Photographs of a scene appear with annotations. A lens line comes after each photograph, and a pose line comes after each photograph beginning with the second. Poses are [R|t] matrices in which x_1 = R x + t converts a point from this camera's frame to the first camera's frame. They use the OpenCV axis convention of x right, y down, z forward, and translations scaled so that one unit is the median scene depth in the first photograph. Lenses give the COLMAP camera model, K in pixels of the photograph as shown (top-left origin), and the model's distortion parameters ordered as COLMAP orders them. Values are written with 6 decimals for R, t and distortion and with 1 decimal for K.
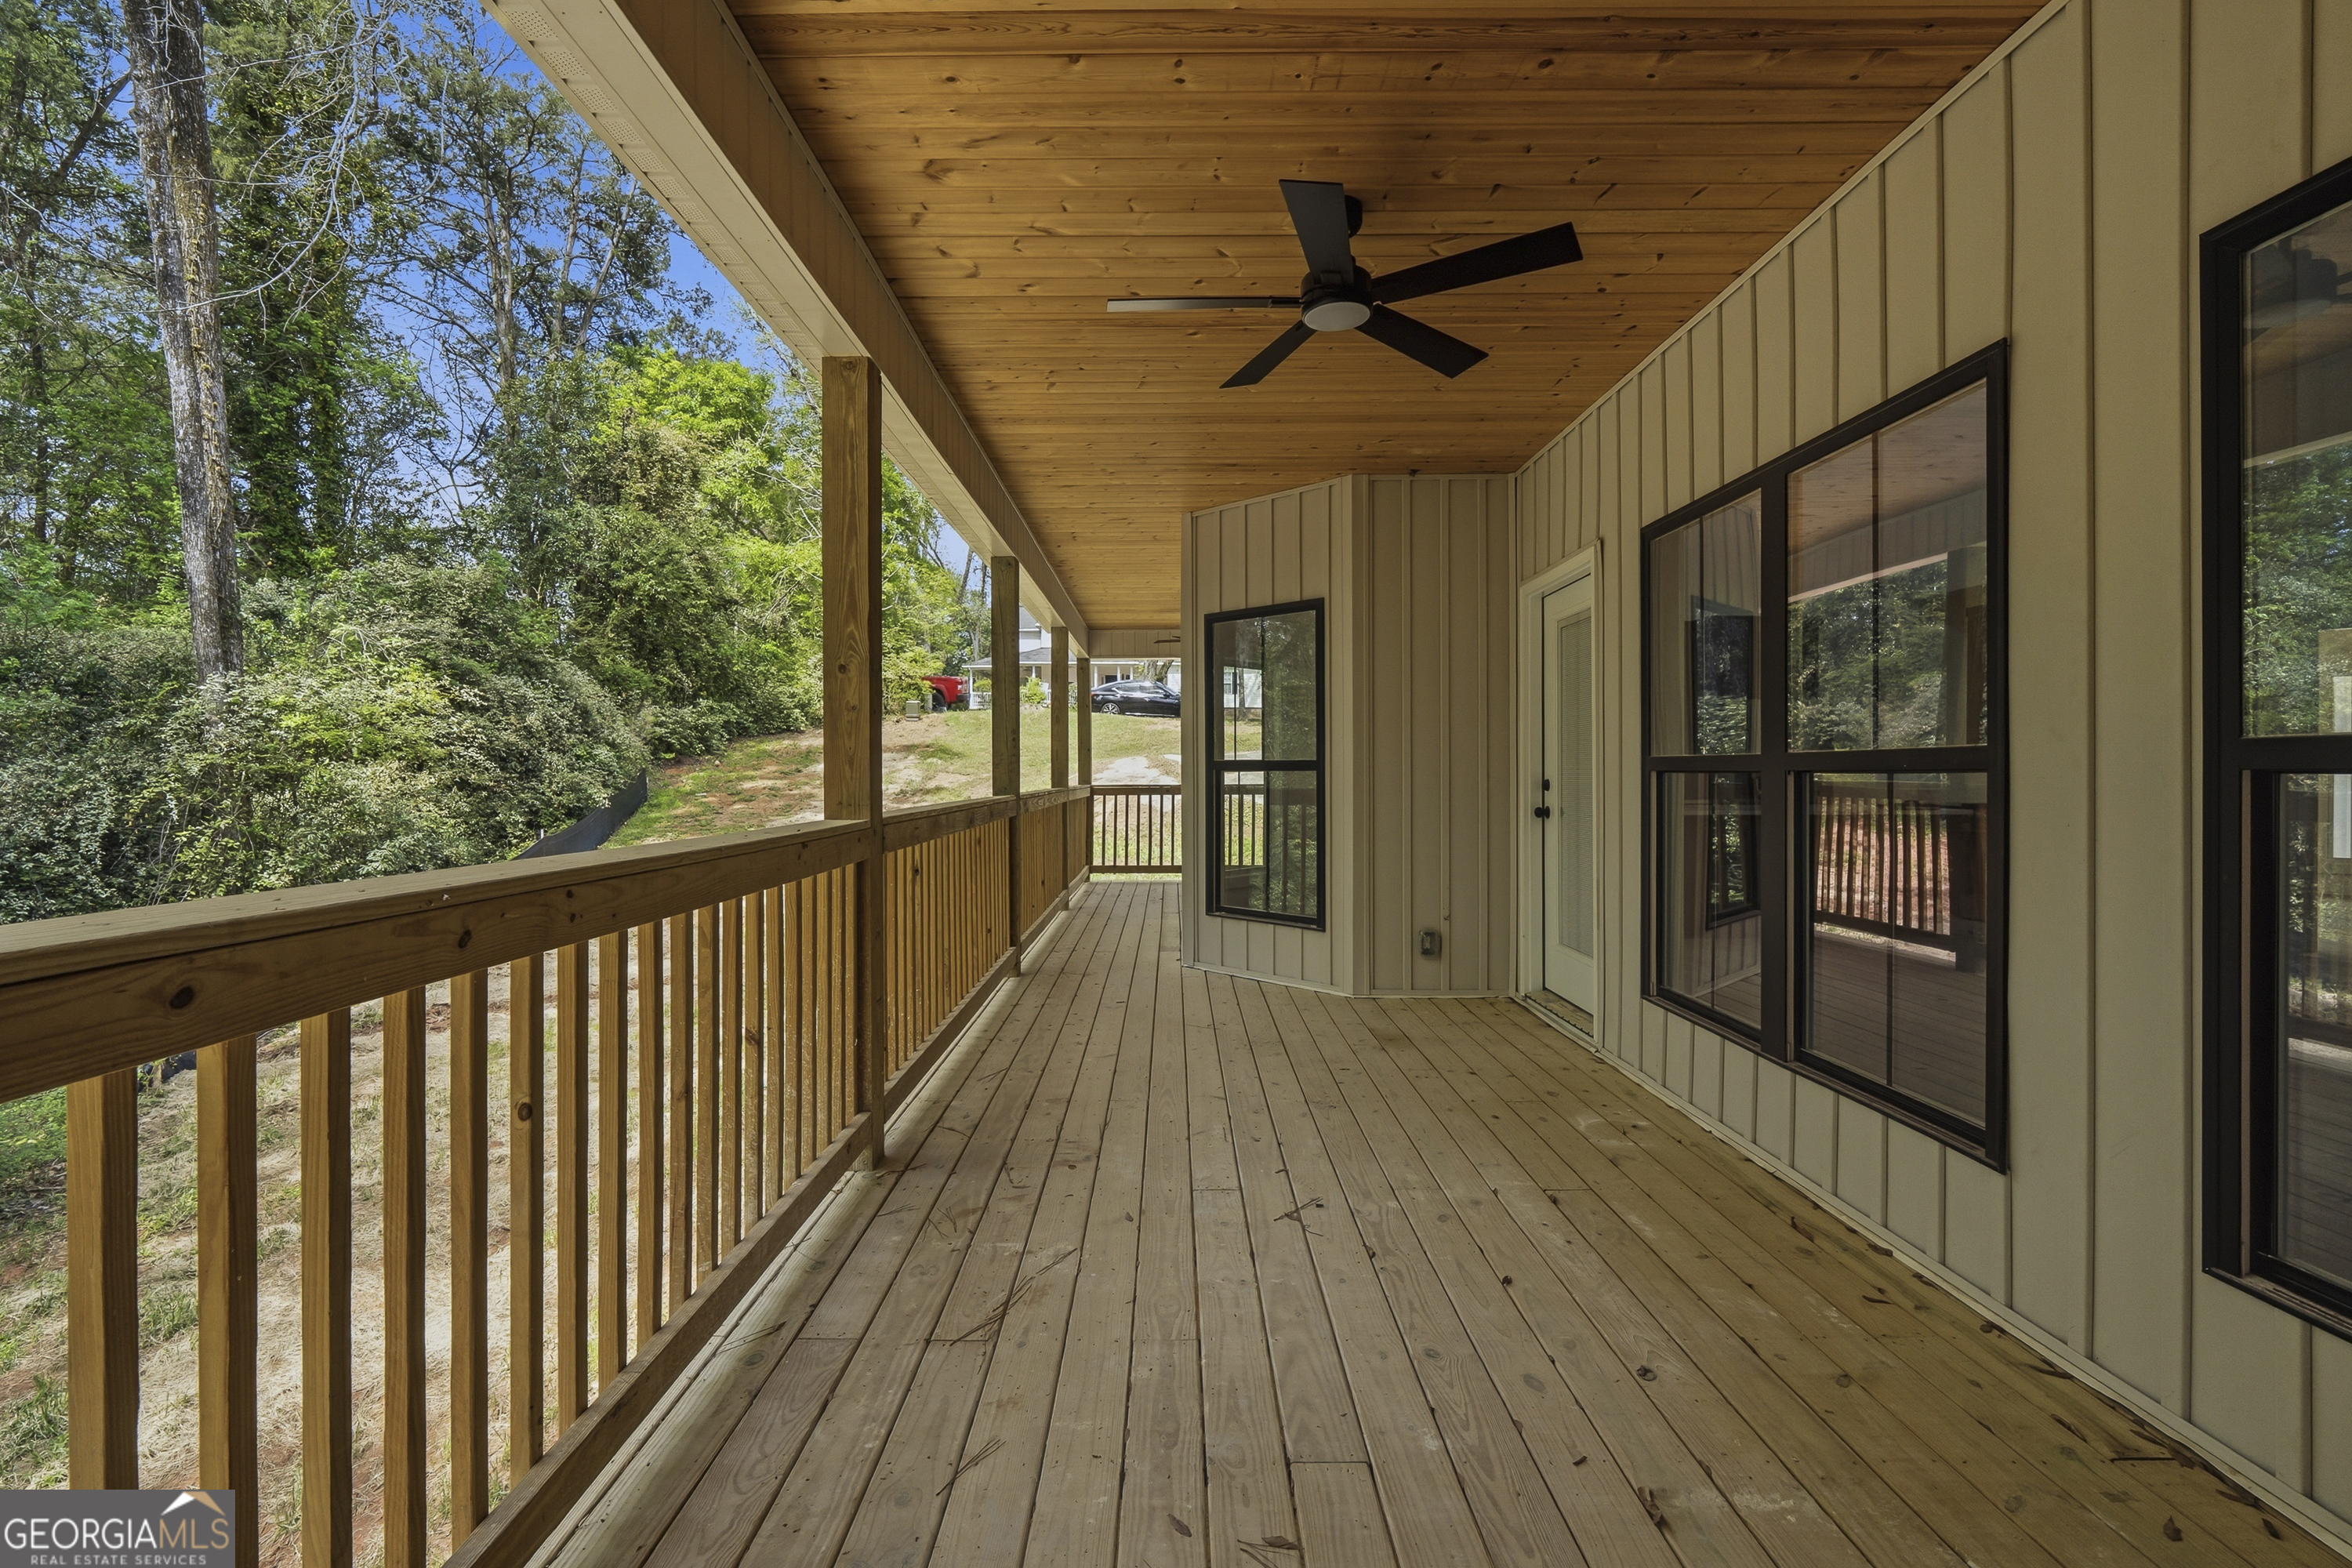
lens RADIAL K [[1064.1, 0, 1171.2], [0, 1064.1, 770.2], [0, 0, 1]] dist [-0.010341, 0.002151]
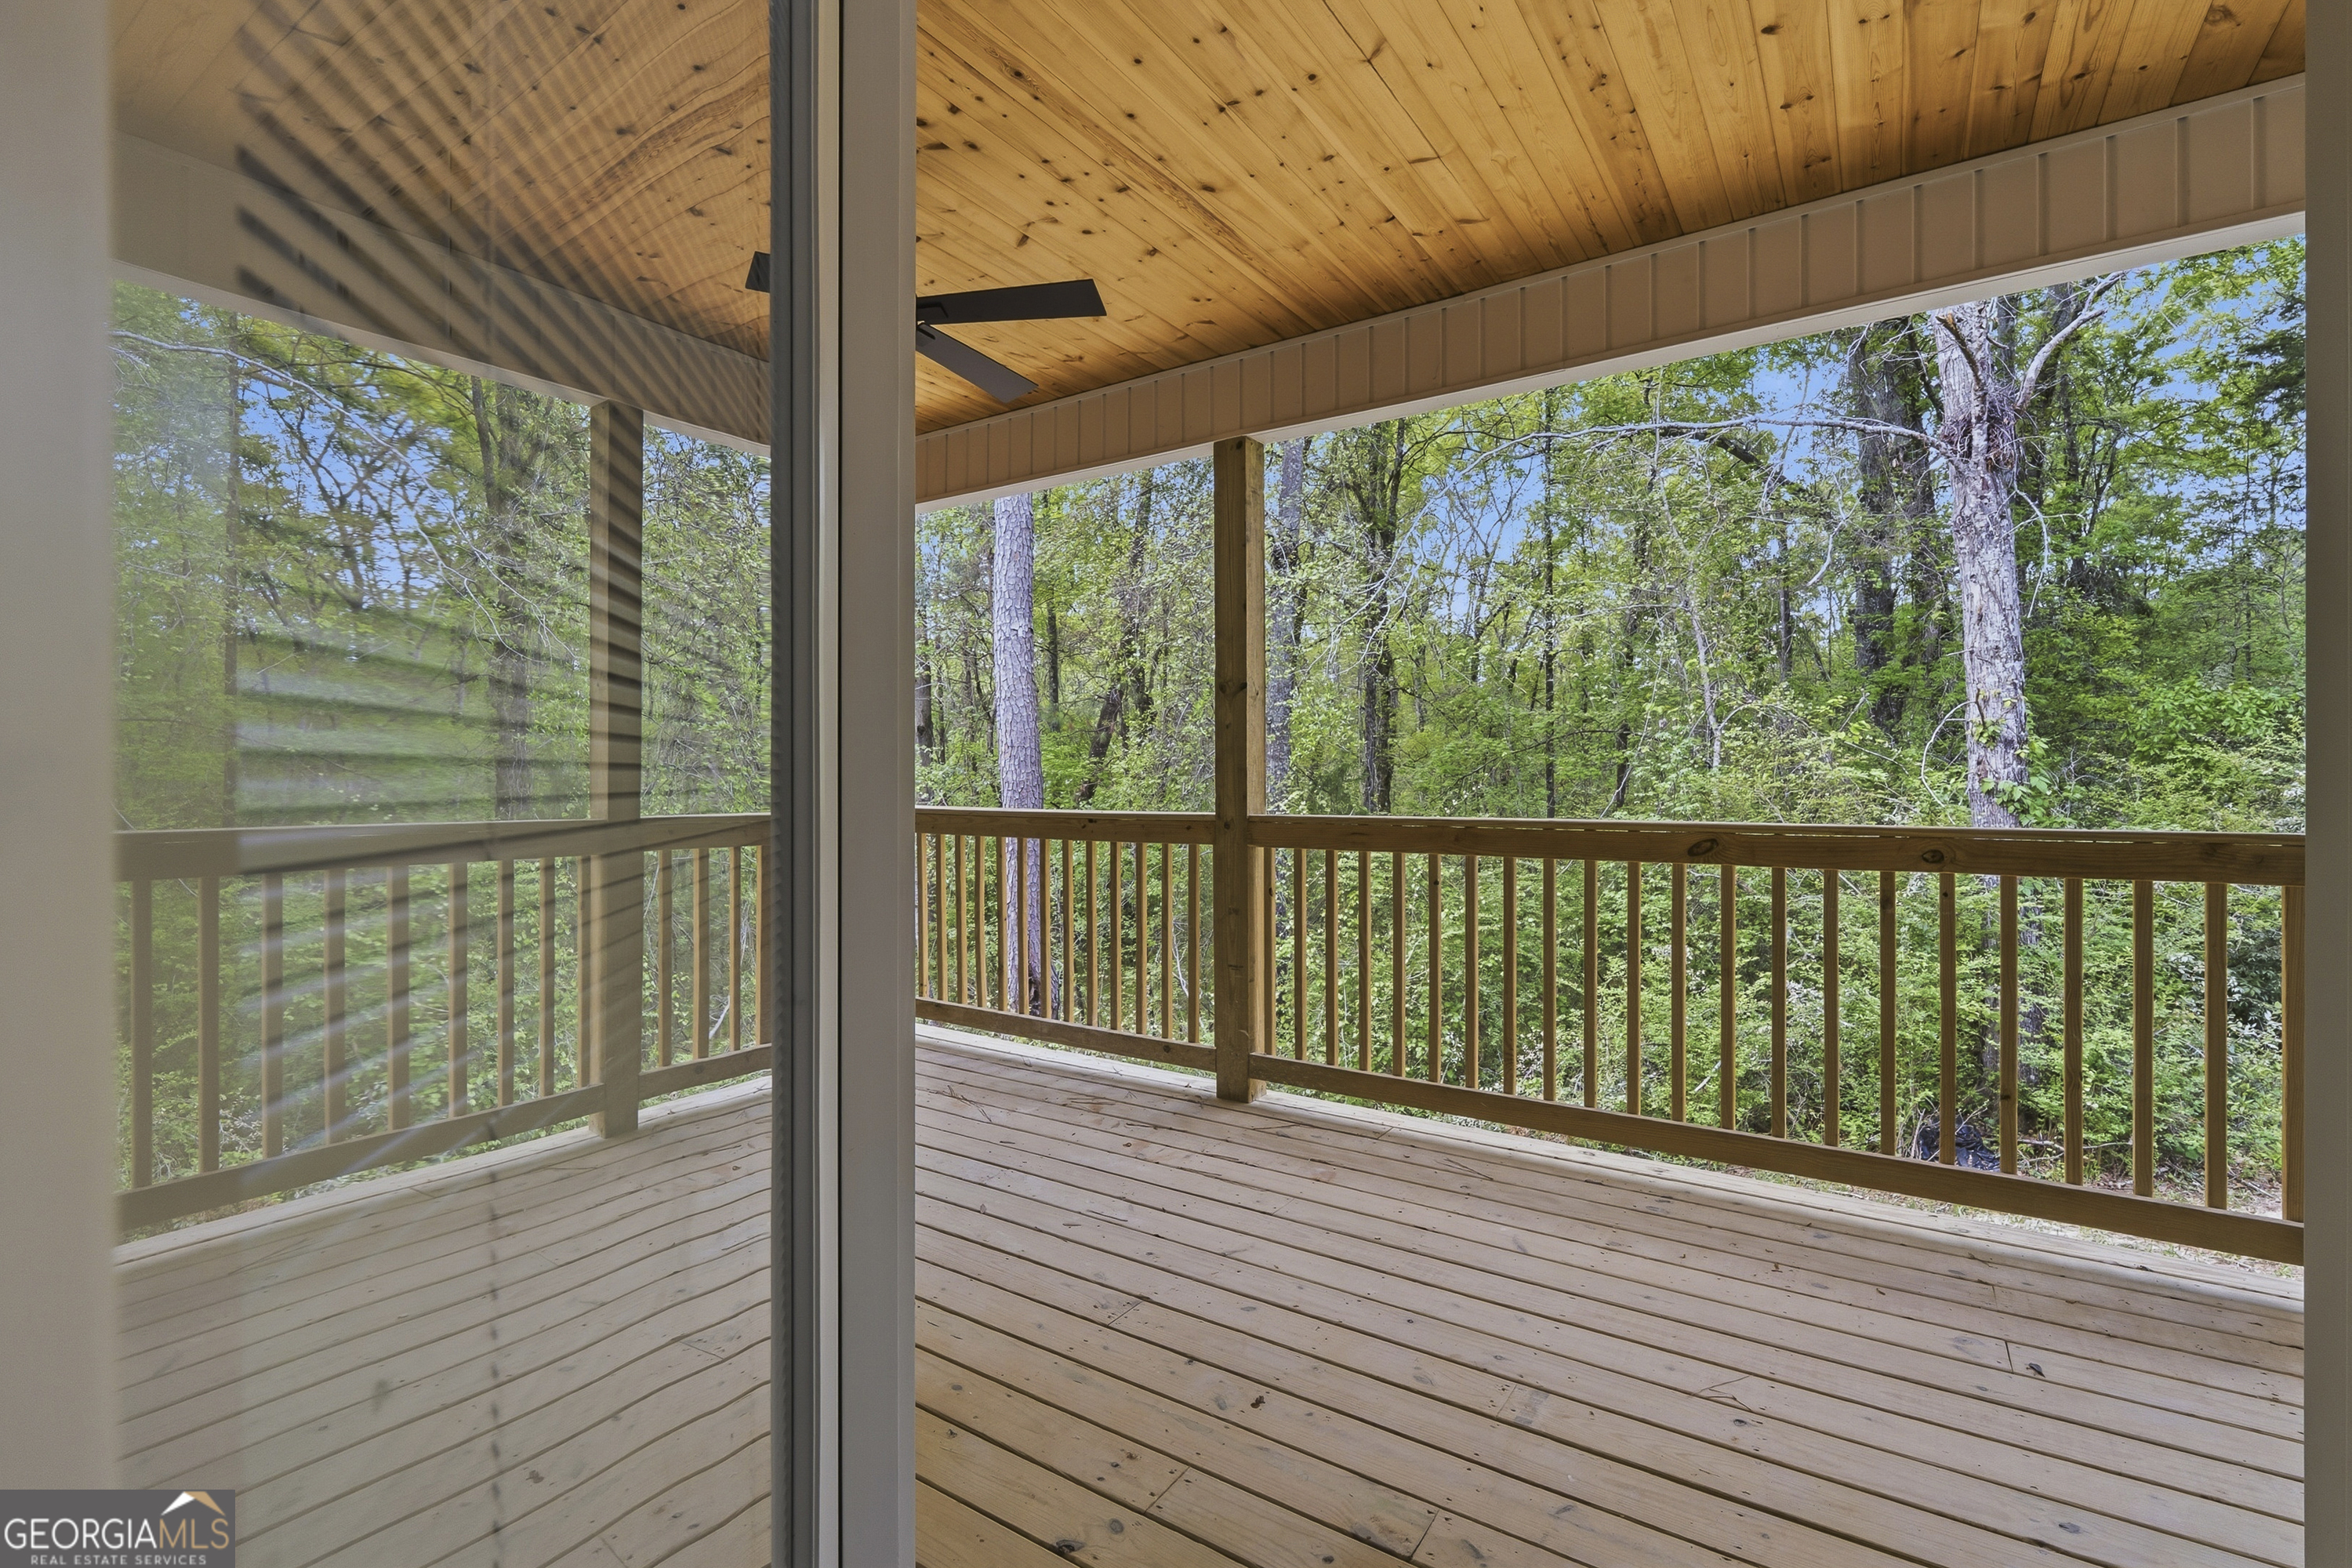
lens RADIAL K [[1064.1, 0, 1171.2], [0, 1064.1, 770.2], [0, 0, 1]] dist [-0.010341, 0.002151]
pose [[-0.562872, 0.001810, -0.826542, 0.683164], [0.006404, 0.999977, -0.002172, -0.002836], [0.826519, -0.006515, -0.562871, 1.459298]]
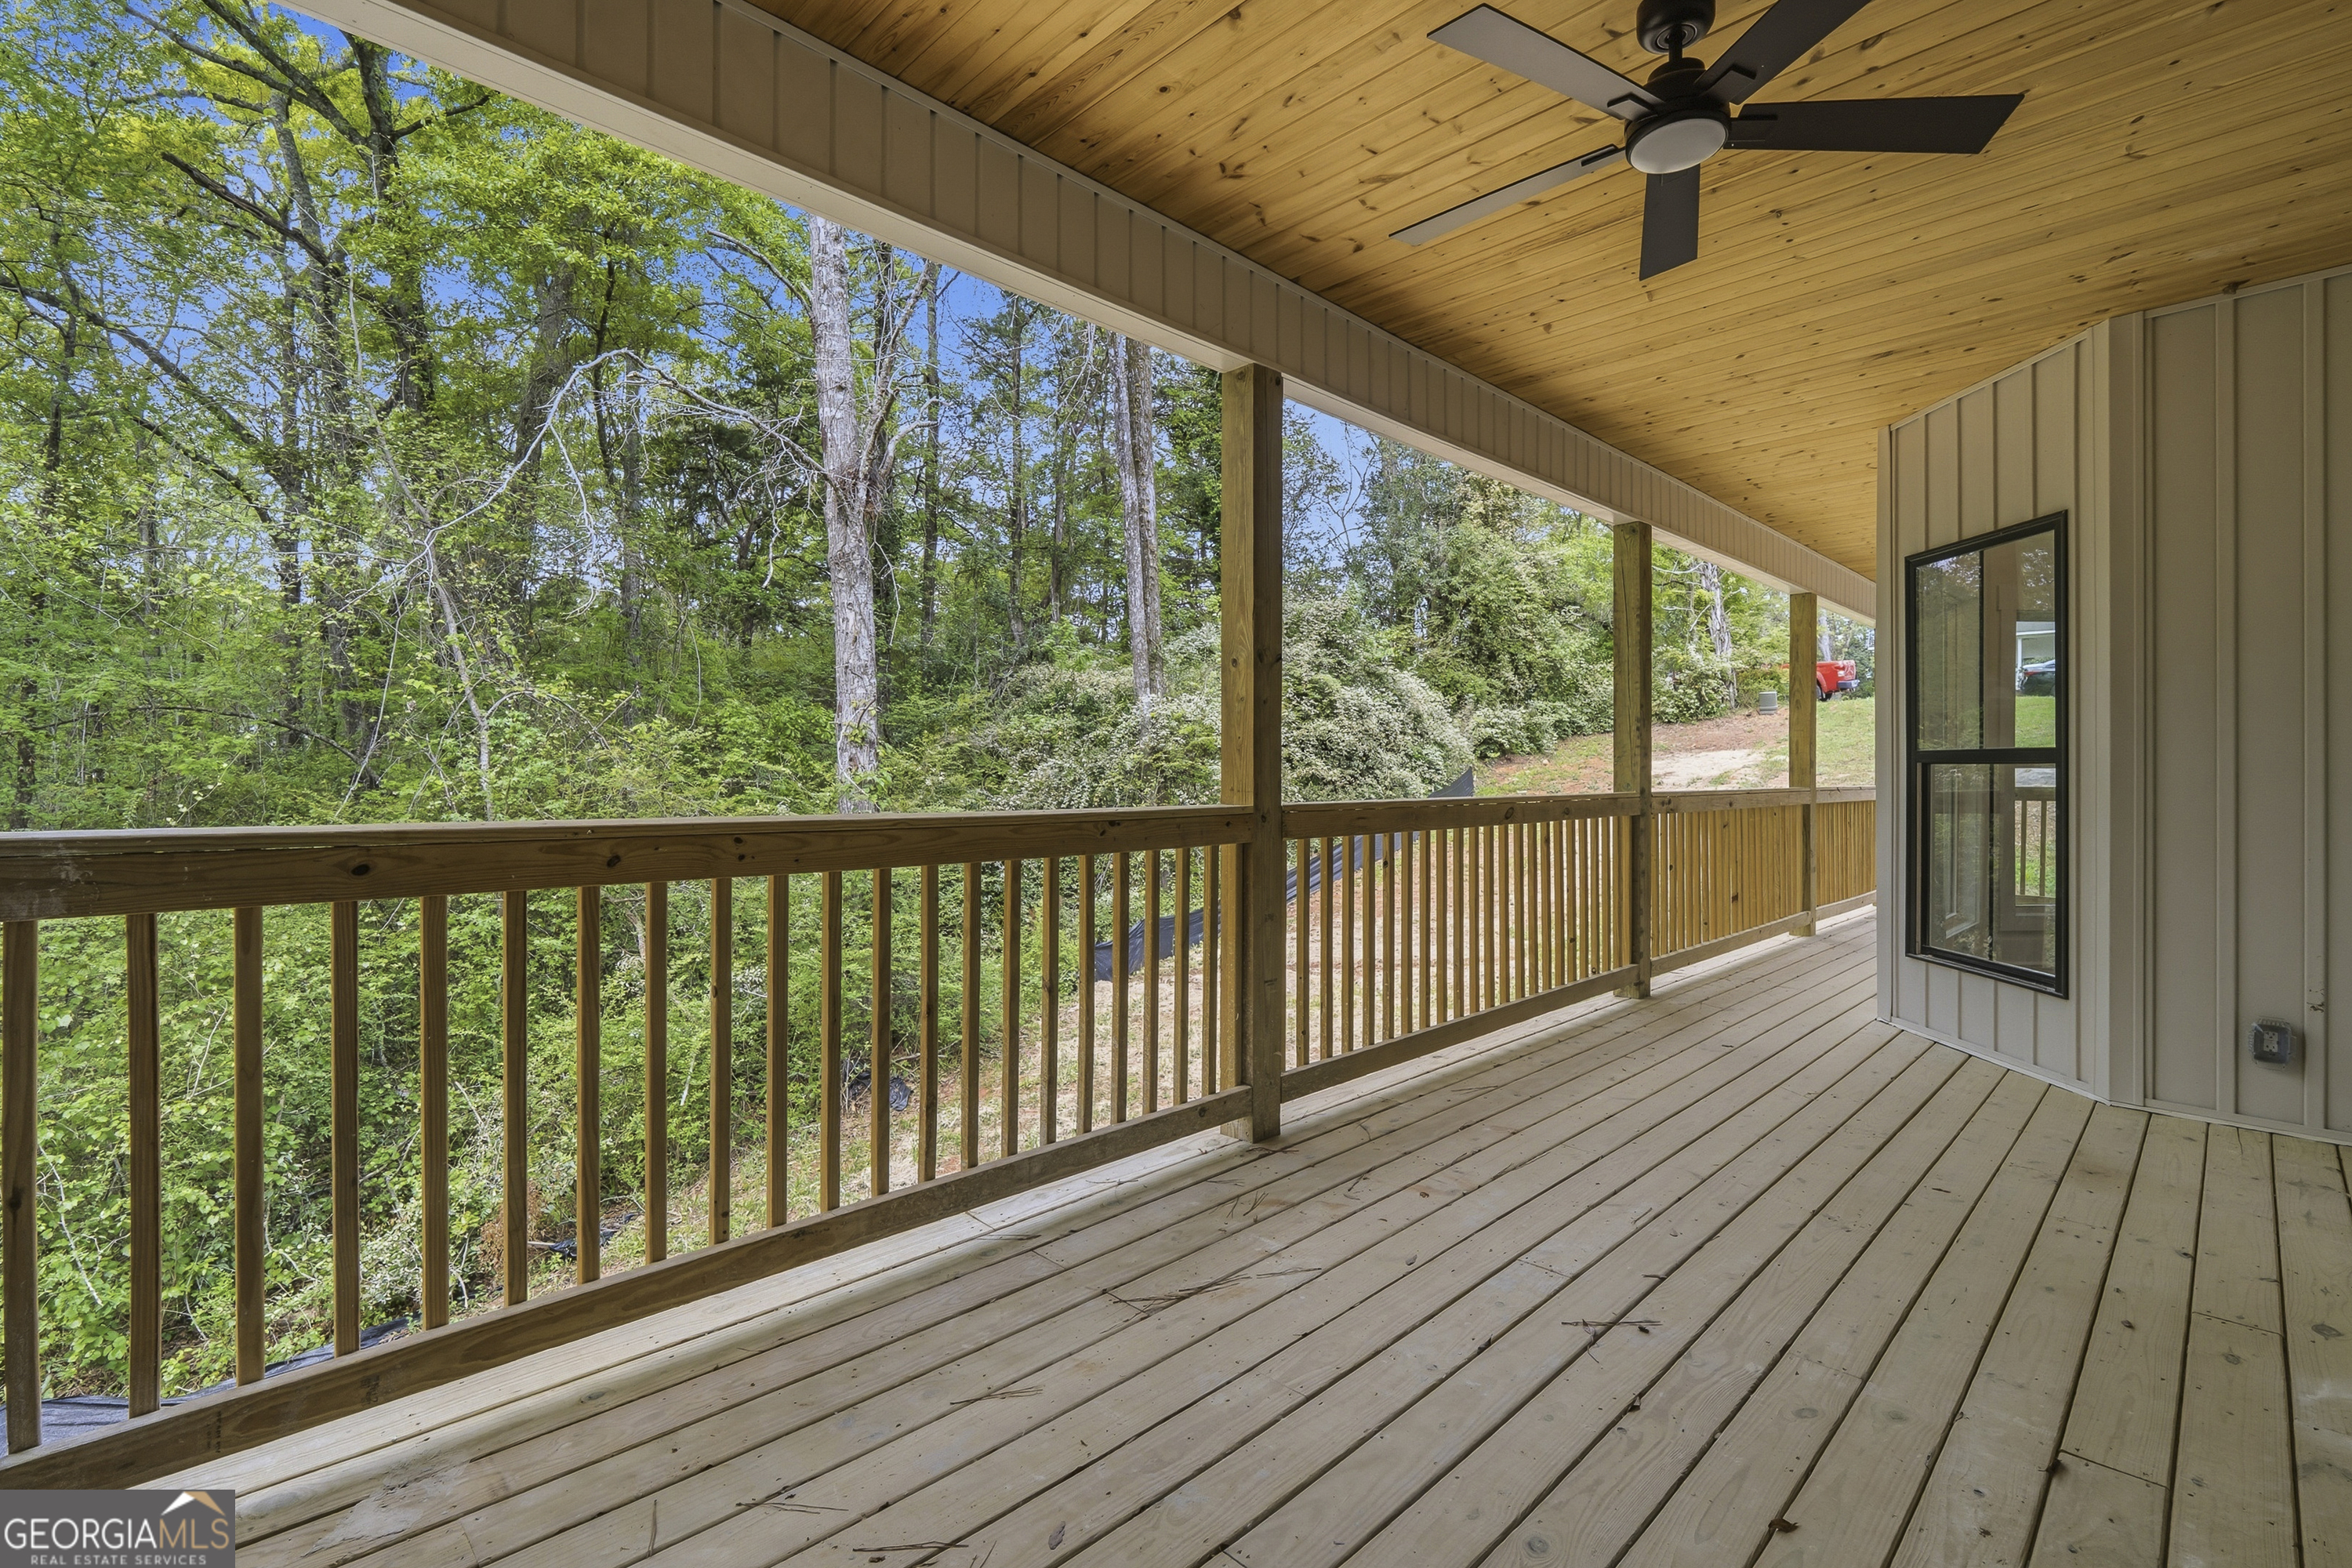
lens RADIAL K [[1064.1, 0, 1171.2], [0, 1064.1, 770.2], [0, 0, 1]] dist [-0.010341, 0.002151]
pose [[0.703976, 0.003808, -0.710213, 0.352677], [-0.003890, 0.999991, 0.001506, 0.009072], [0.710213, 0.001703, 0.703985, 0.184639]]
